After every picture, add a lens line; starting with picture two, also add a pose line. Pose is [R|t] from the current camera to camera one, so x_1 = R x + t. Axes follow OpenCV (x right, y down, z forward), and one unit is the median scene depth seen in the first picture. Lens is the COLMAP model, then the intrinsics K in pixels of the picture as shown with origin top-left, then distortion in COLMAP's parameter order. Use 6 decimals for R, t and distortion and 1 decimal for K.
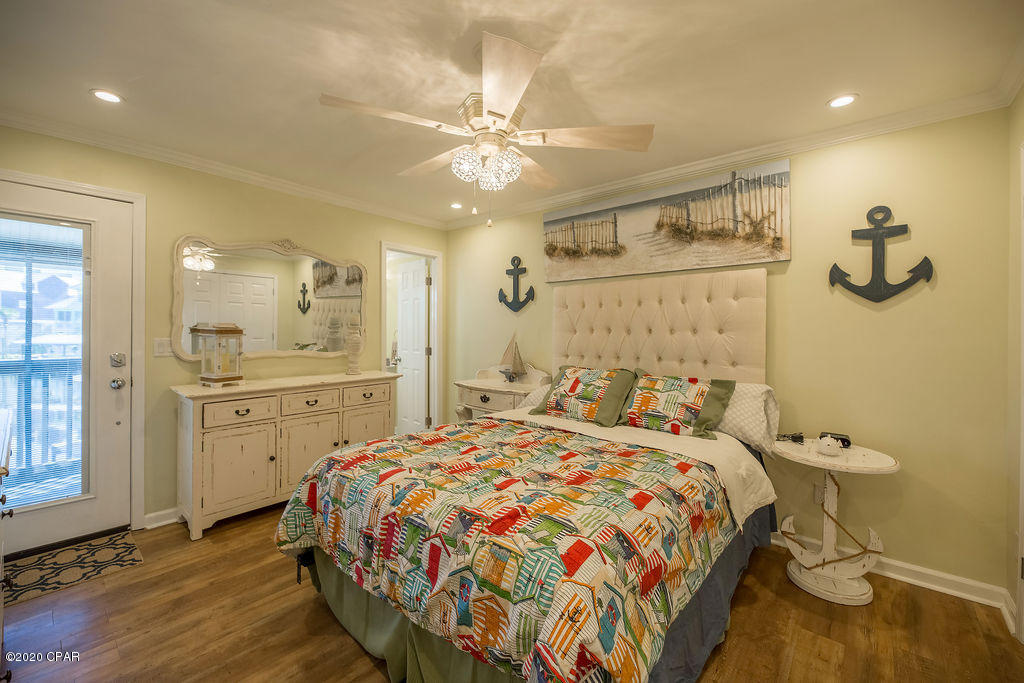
lens RADIAL K [[412.0, 0, 514.8], [0, 412.0, 322.4], [0, 0, 1]] dist [0.029146, -0.000001]
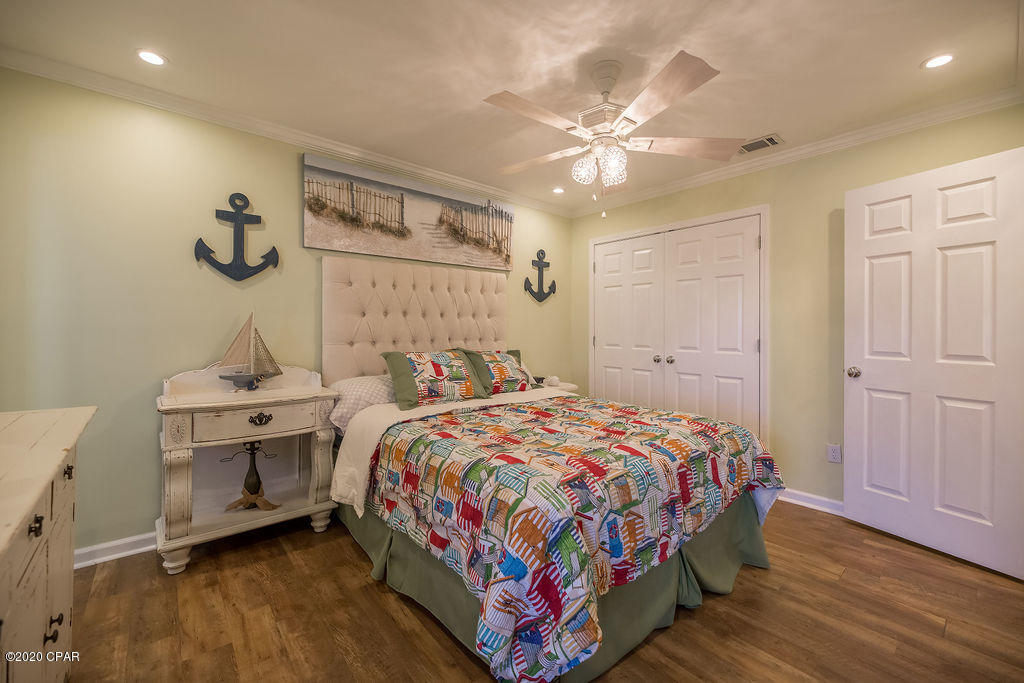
lens RADIAL K [[433.0, 0, 507.4], [0, 433.0, 326.3], [0, 0, 1]] dist [0.001943, 0.000207]
pose [[0.143169, -0.027212, 0.989324, -0.787320], [-0.045584, 0.998380, 0.034057, 0.003530], [-0.988648, -0.049973, 0.141696, 0.630566]]
